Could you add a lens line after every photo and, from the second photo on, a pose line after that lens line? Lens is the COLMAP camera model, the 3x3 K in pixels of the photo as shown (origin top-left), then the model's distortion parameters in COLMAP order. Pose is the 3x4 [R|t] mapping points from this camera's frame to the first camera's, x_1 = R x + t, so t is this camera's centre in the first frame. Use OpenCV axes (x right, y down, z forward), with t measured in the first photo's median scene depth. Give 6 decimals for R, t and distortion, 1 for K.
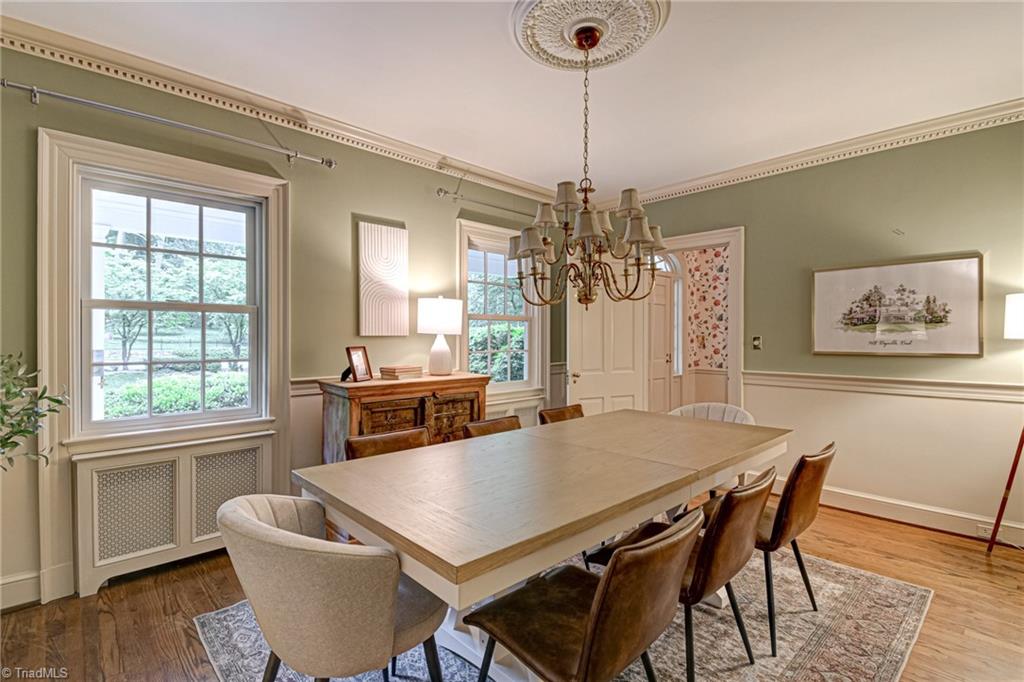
lens RADIAL K [[459.8, 0, 515.2], [0, 459.8, 335.4], [0, 0, 1]] dist [0.026320, -0.000211]
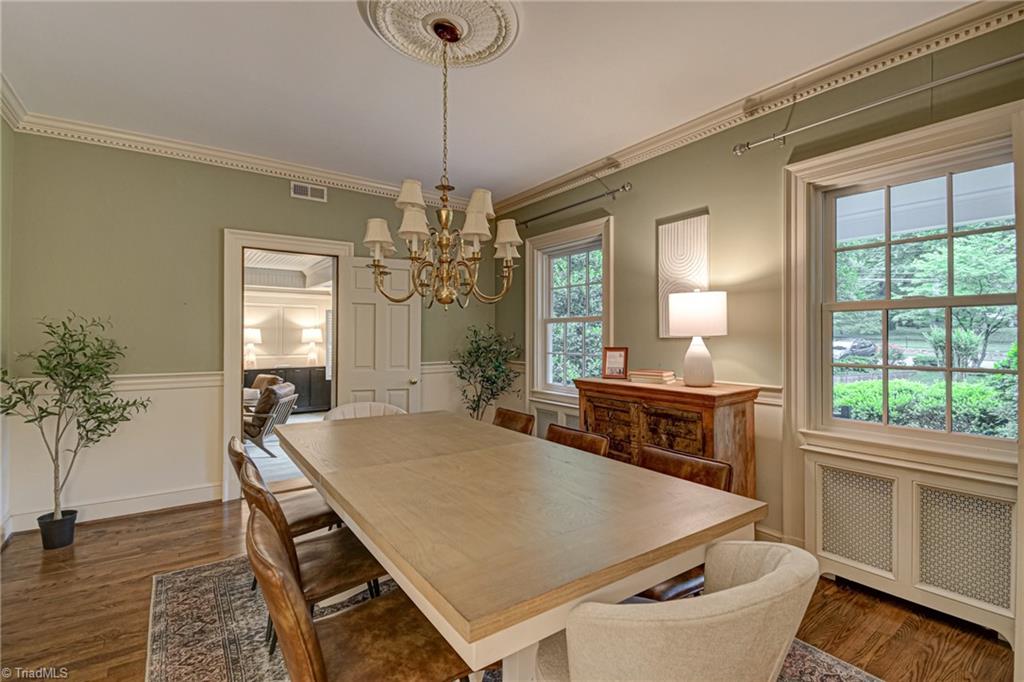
lens RADIAL K [[459.8, 0, 516.1], [0, 459.8, 342.9], [0, 0, 1]] dist [0.026320, -0.000211]
pose [[-0.096549, 0.005100, -0.995315, 0.681896], [-0.009746, 0.999934, 0.006069, 0.007793], [0.995281, 0.010286, -0.096493, 0.758509]]
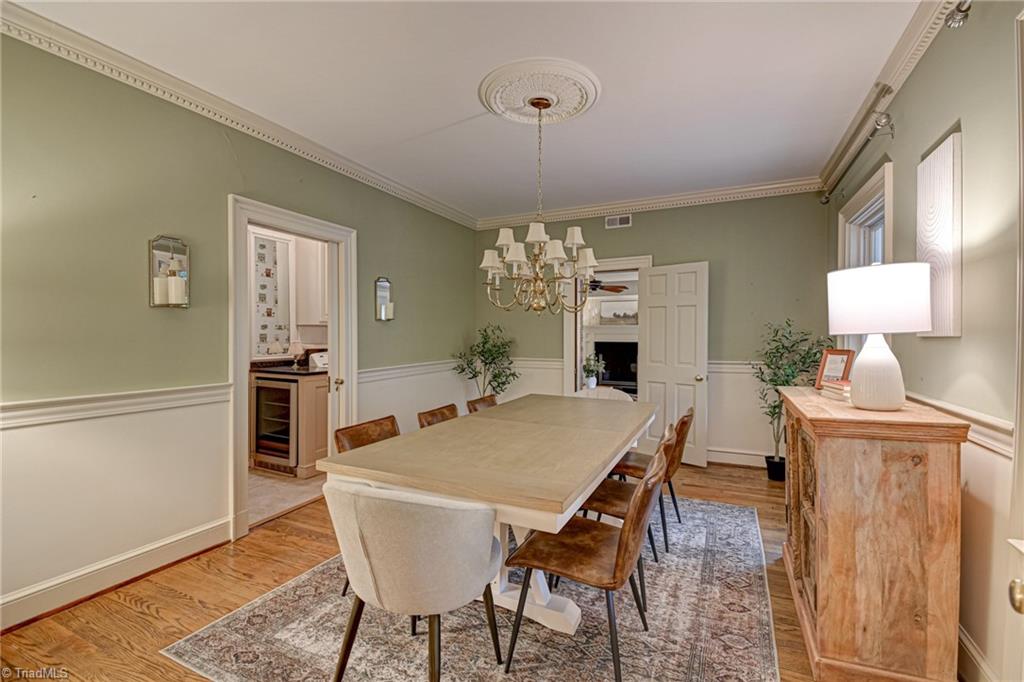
lens RADIAL K [[459.8, 0, 518.8], [0, 459.8, 335.4], [0, 0, 1]] dist [0.026320, -0.000211]
pose [[-0.919945, -0.006621, -0.391992, 0.441962], [-0.009207, 0.999946, 0.004717, 0.000474], [0.391940, 0.007948, -0.919957, 1.343831]]
